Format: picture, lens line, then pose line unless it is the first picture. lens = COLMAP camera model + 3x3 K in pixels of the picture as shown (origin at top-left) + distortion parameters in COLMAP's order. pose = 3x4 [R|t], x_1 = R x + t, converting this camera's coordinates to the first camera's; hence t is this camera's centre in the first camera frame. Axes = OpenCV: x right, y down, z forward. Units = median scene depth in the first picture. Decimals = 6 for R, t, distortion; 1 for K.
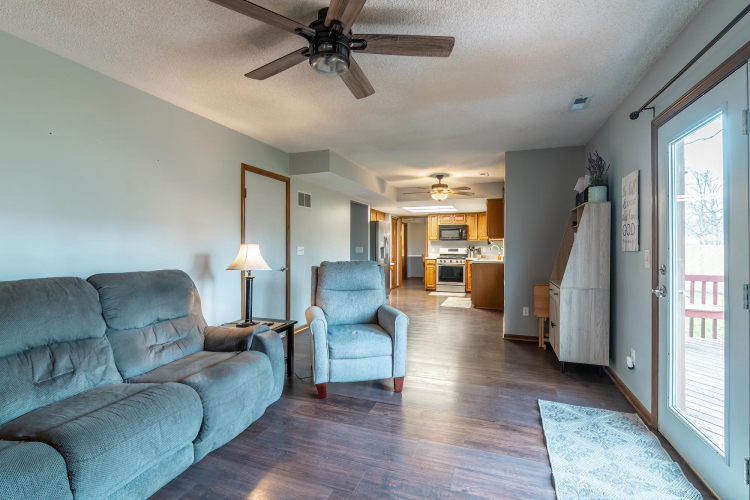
lens RADIAL K [[353.9, 0, 373.3], [0, 353.9, 246.9], [0, 0, 1]] dist [-0.002746, -0.000013]
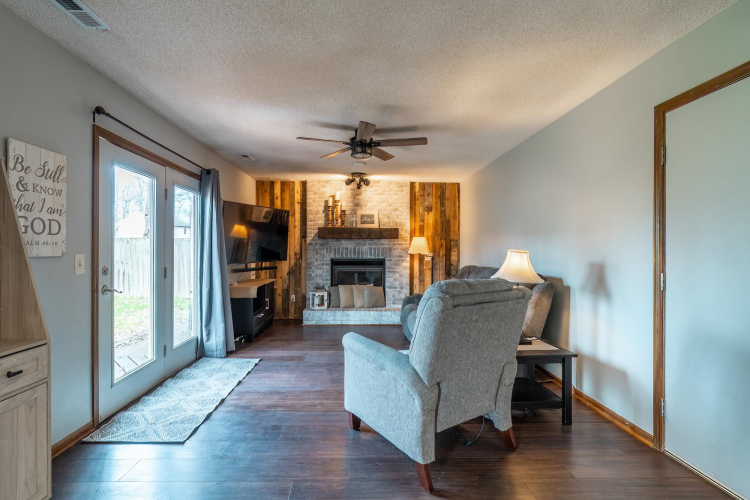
lens RADIAL K [[354.7, 0, 354.1], [0, 354.7, 249.8], [0, 0, 1]] dist [-0.000615, 0.000056]
pose [[-0.941179, -0.005737, -0.337860, 0.352769], [-0.006525, 0.999978, 0.001195, -0.006824], [0.337845, 0.003329, -0.941196, 1.770667]]
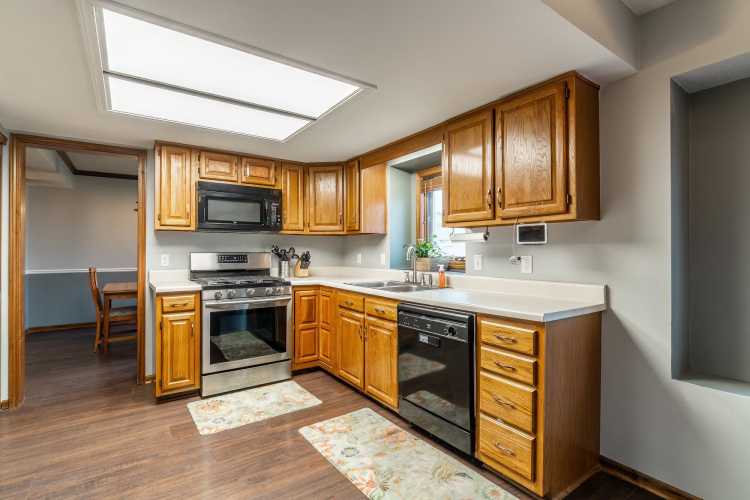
lens RADIAL K [[353.9, 0, 373.3], [0, 353.9, 246.9], [0, 0, 1]] dist [-0.002746, -0.000013]
pose [[0.580372, 0.002121, 0.814349, 0.053559], [-0.001245, 0.999998, -0.001717, -0.008556], [-0.814351, -0.000017, 0.580373, 2.276151]]
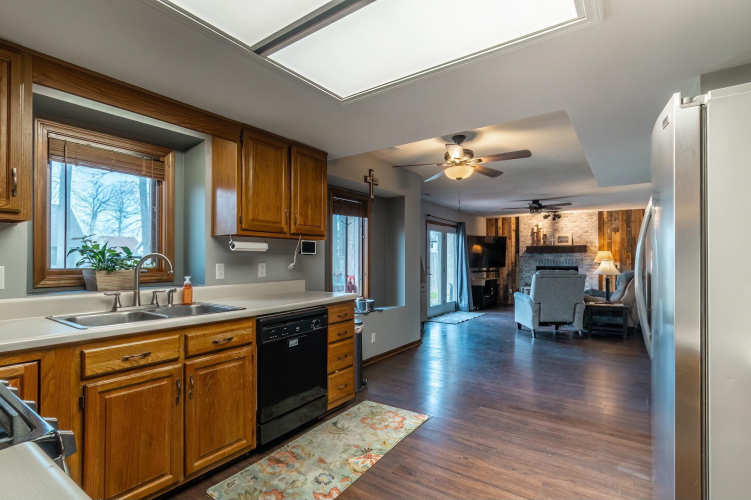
lens RADIAL K [[371.4, 0, 347.8], [0, 371.4, 258.4], [0, 0, 1]] dist [-0.000837, -0.000046]
pose [[-0.950915, -0.000449, 0.309450, 0.357265], [-0.002297, 0.999982, -0.005606, 0.001622], [-0.309442, -0.006042, -0.950899, 3.374477]]
